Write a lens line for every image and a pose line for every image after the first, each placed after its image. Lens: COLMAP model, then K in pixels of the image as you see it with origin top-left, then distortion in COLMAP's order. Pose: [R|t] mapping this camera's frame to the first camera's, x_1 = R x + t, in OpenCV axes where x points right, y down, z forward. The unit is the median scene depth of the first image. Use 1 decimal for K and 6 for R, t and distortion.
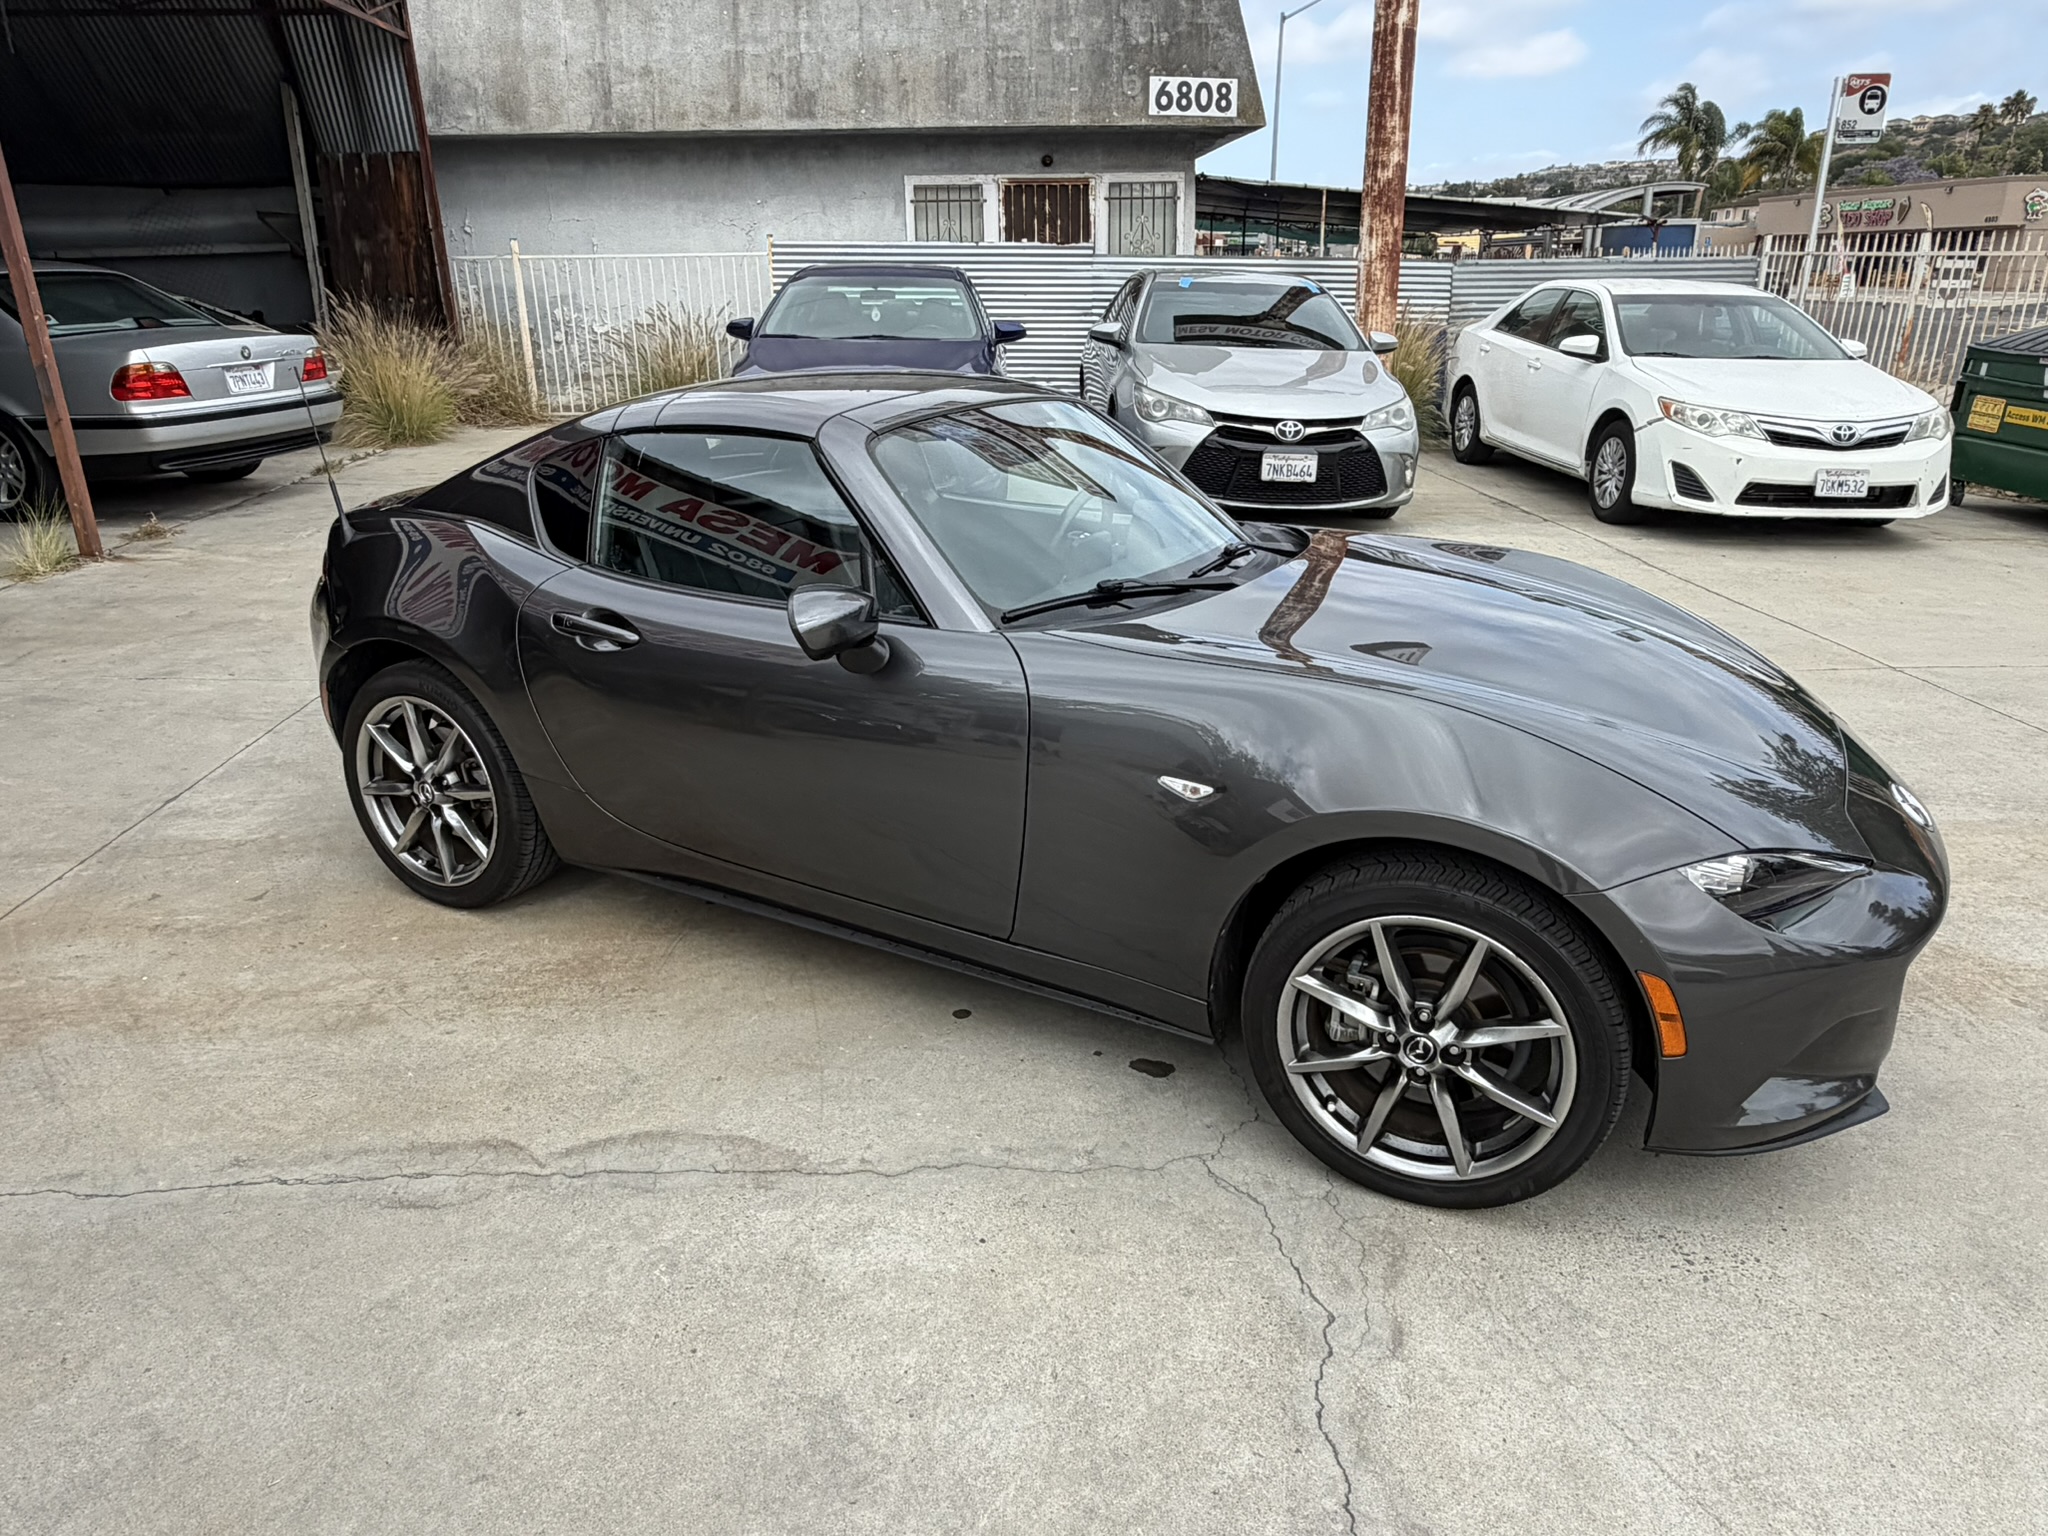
lens RADIAL K [[1360.4, 0, 1025.4], [0, 1360.4, 738.6], [0, 0, 1]] dist [-0.000217, 0.003767]
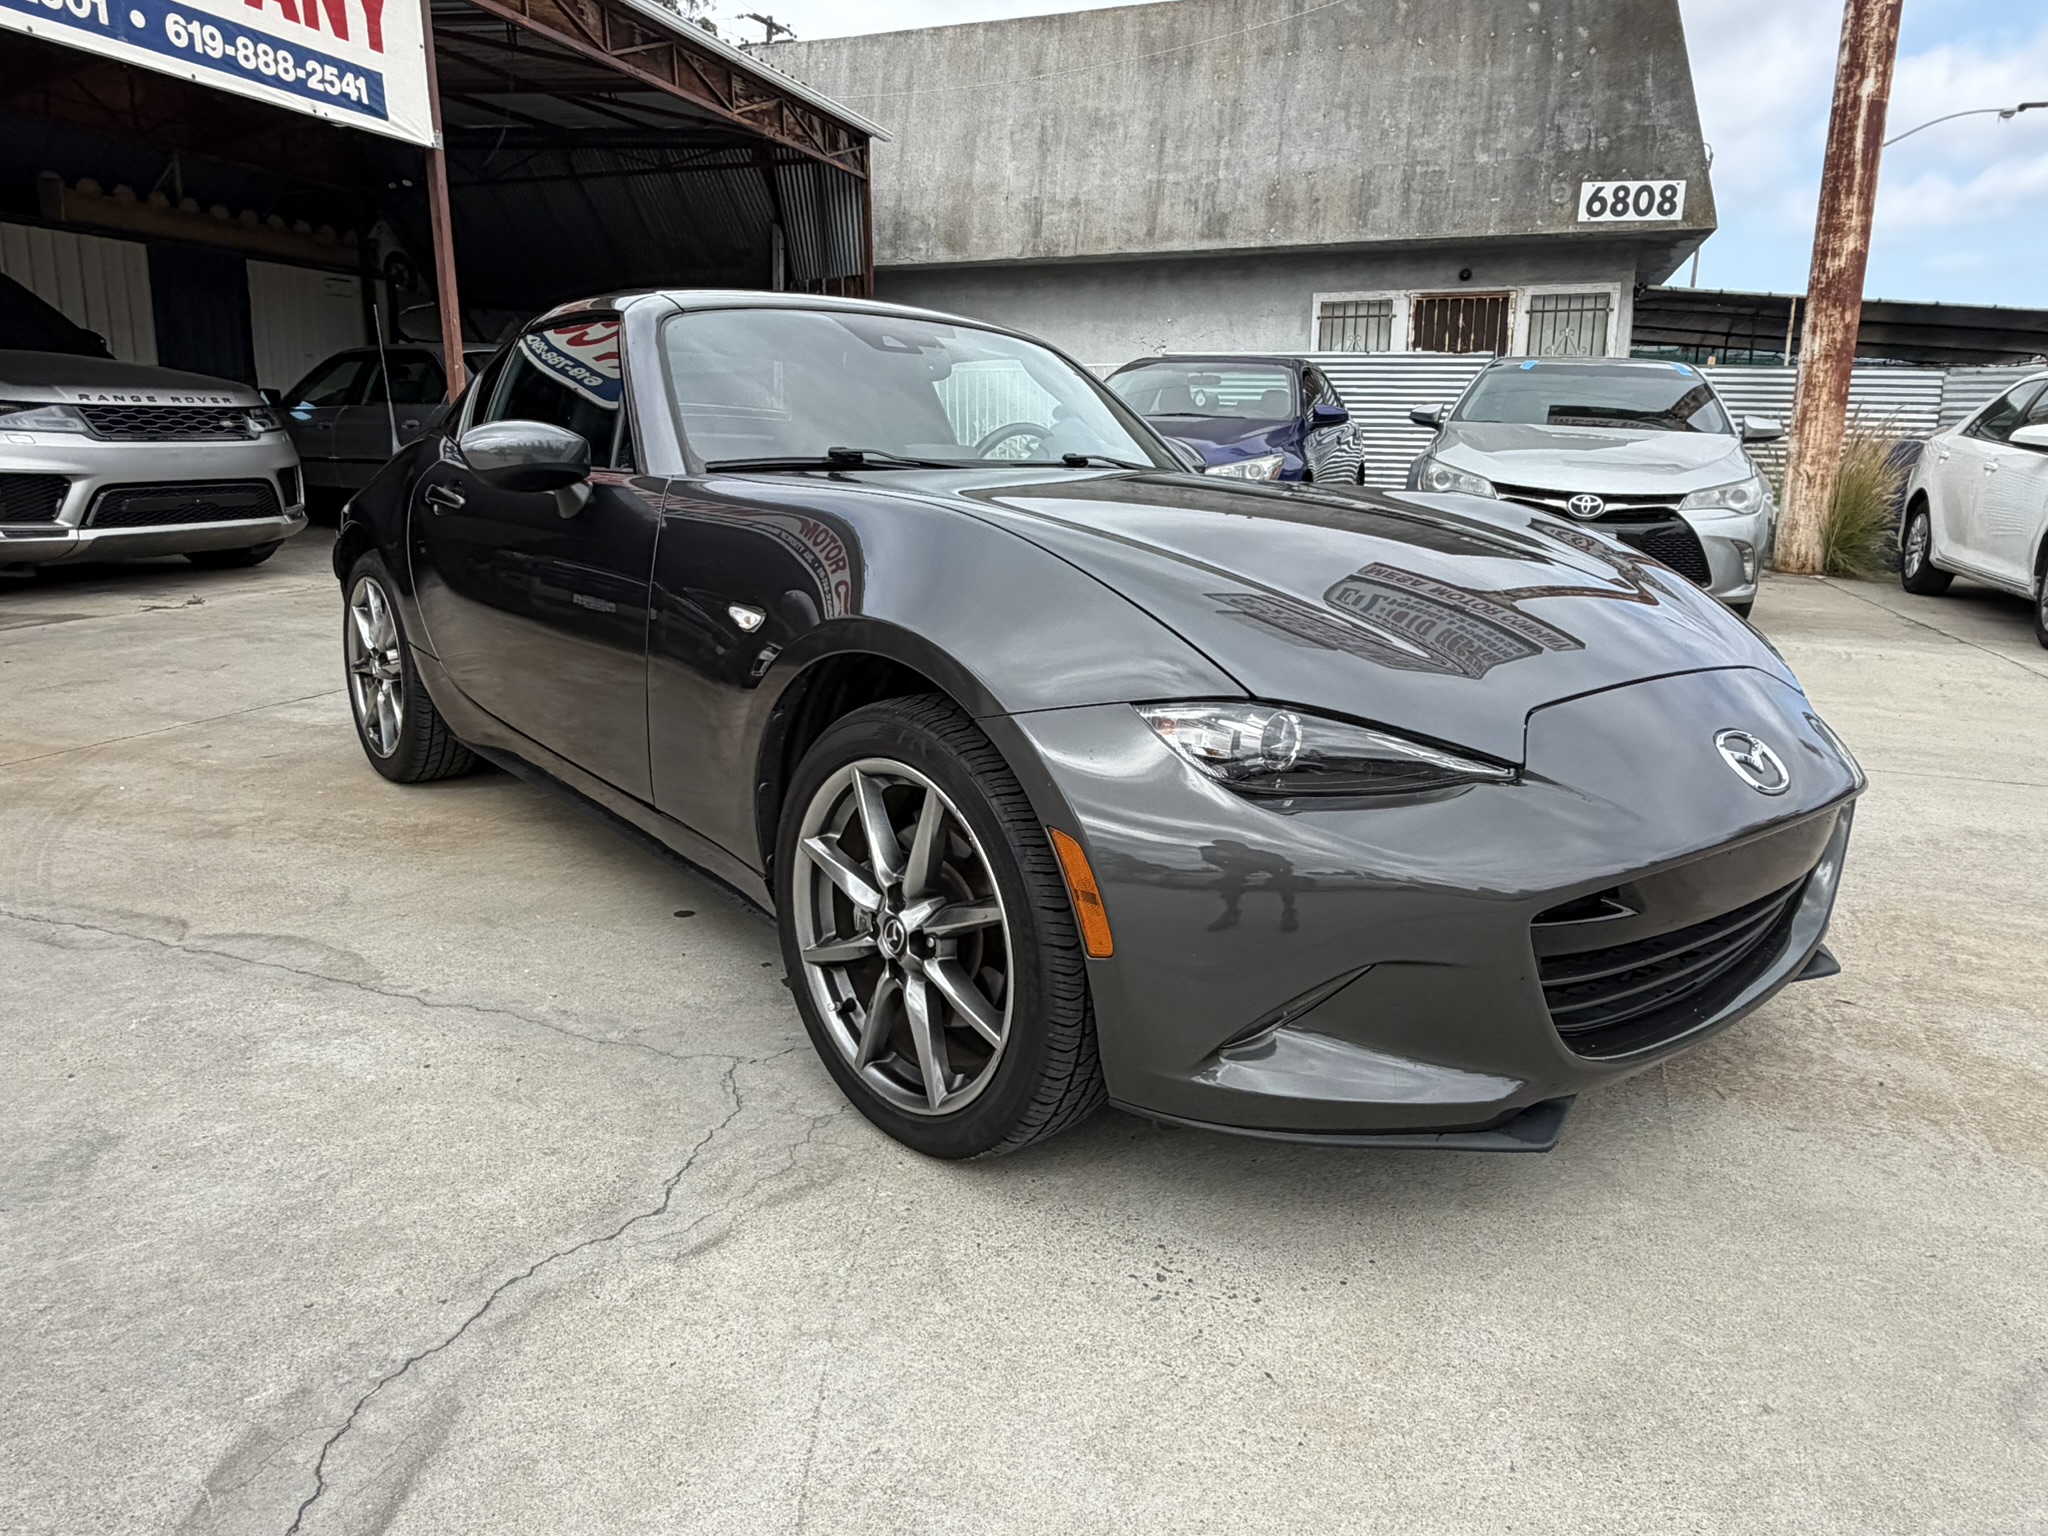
lens RADIAL K [[1354.7, 0, 992.1], [0, 1354.7, 730.8], [0, 0, 1]] dist [-0.000543, 0.003442]
pose [[0.922420, 0.098581, -0.373395, 0.102673], [-0.141868, 0.985766, -0.090211, 0.028183], [0.359187, 0.136185, 0.923276, 0.042540]]
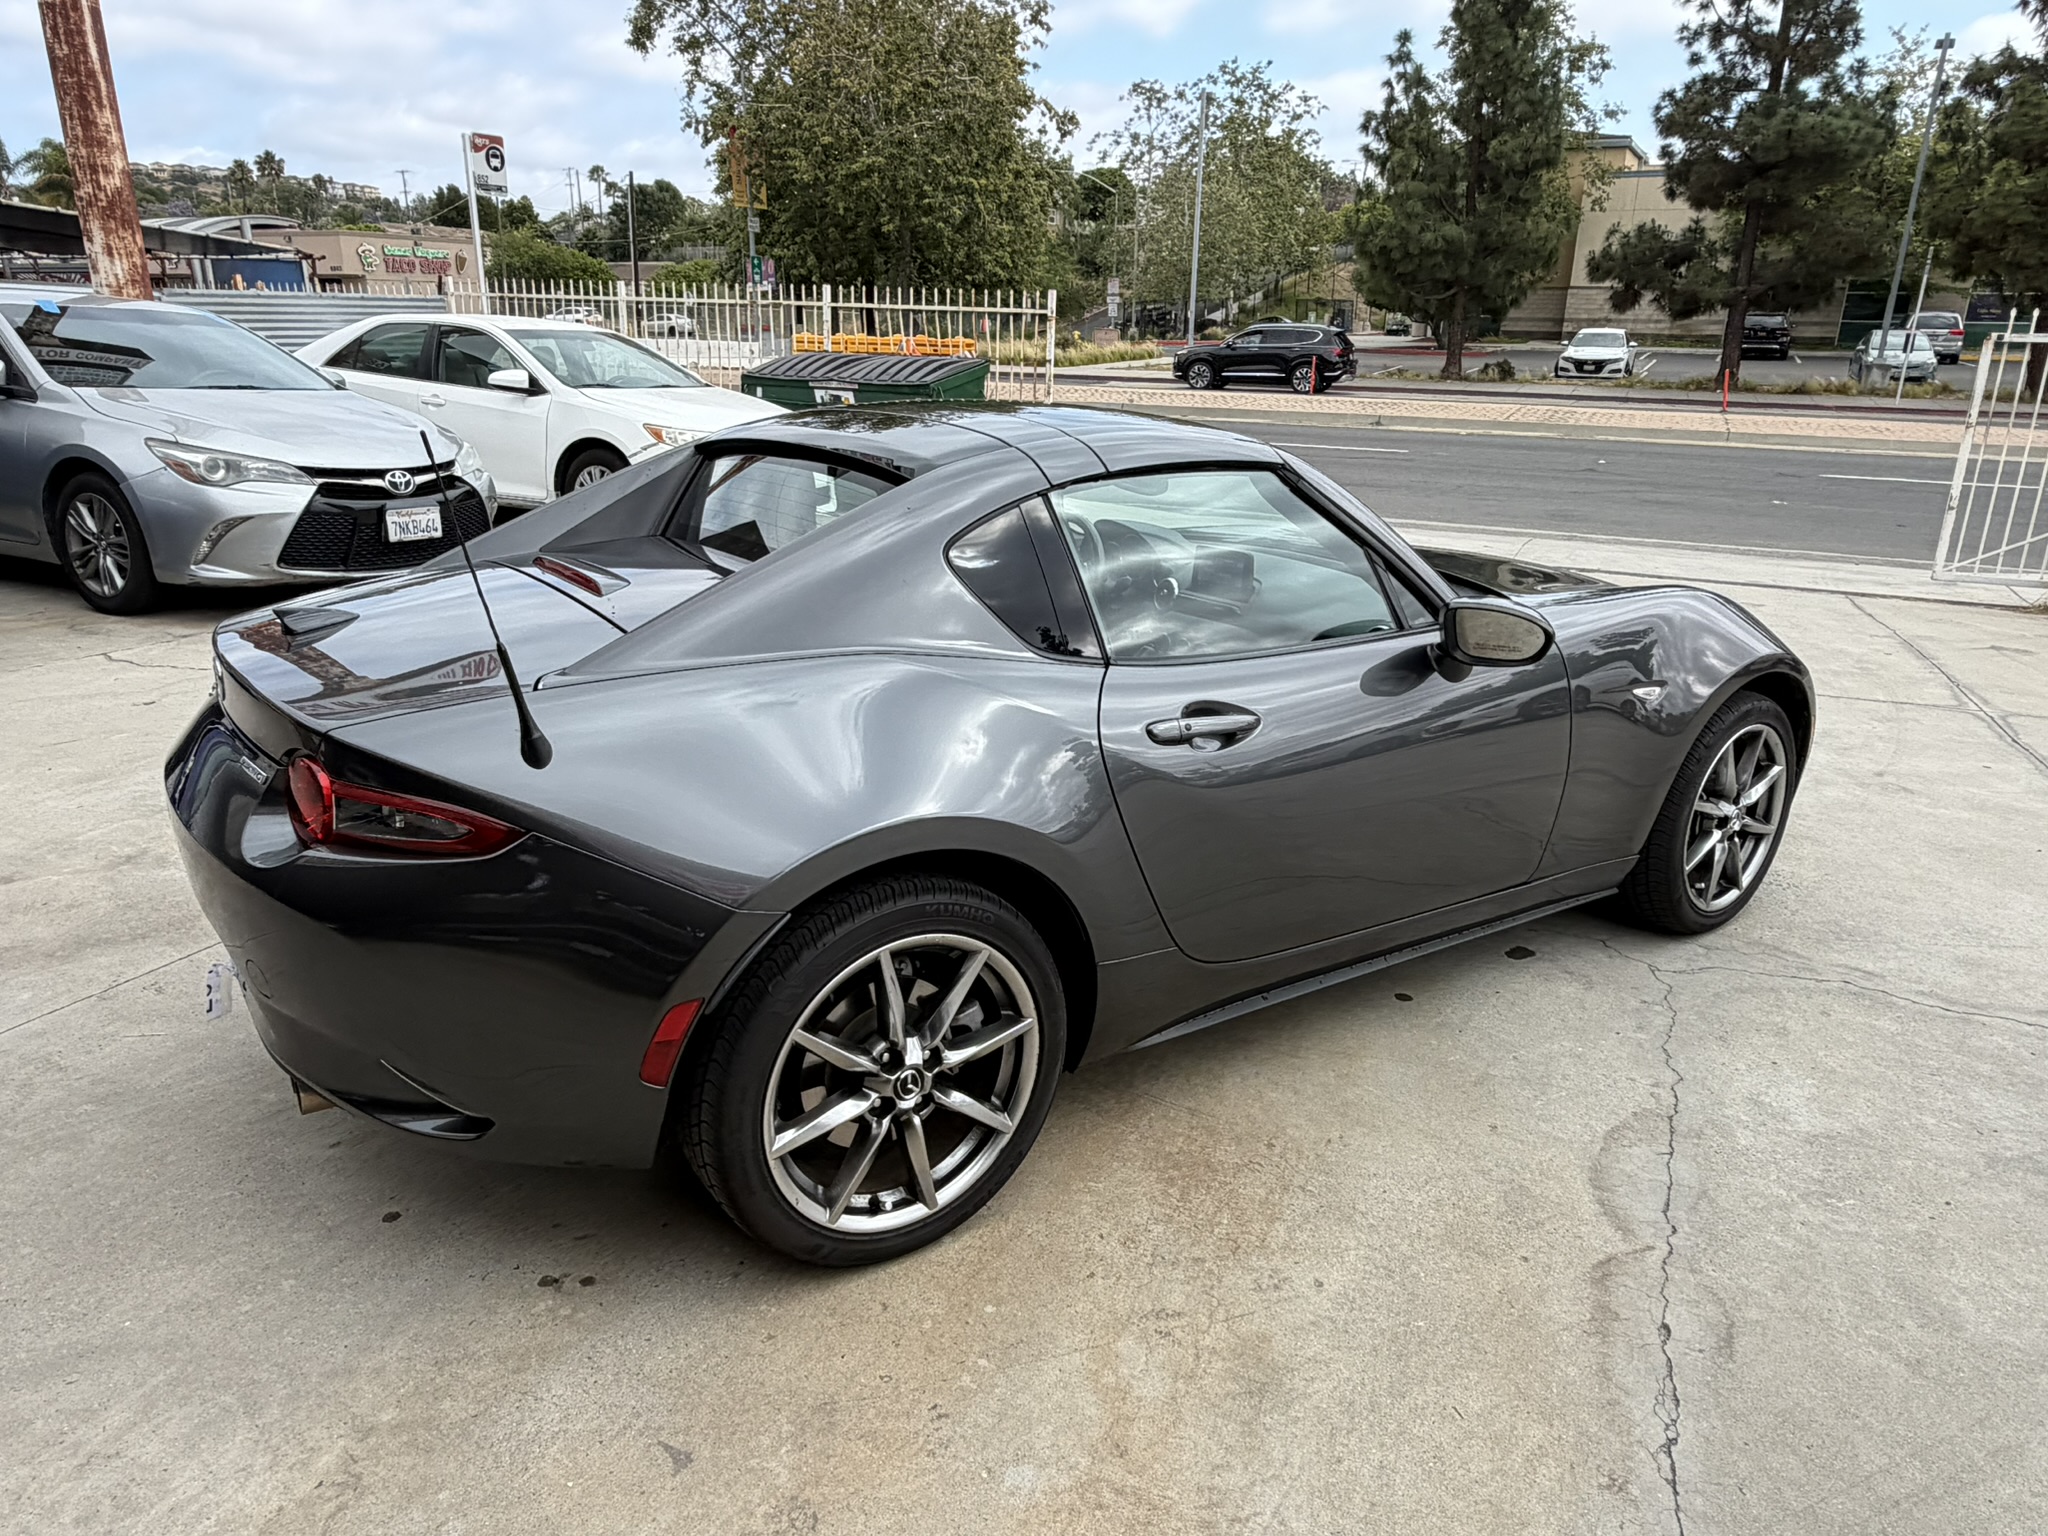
lens RADIAL K [[1324.7, 0, 1012.0], [0, 1324.7, 773.4], [0, 0, 1]] dist [-0.001079, 0.000326]
pose [[0.466914, -0.269872, 0.842117, -0.219291], [0.265968, 0.951058, 0.157318, -0.044559], [-0.843358, 0.150522, 0.515840, 0.148440]]
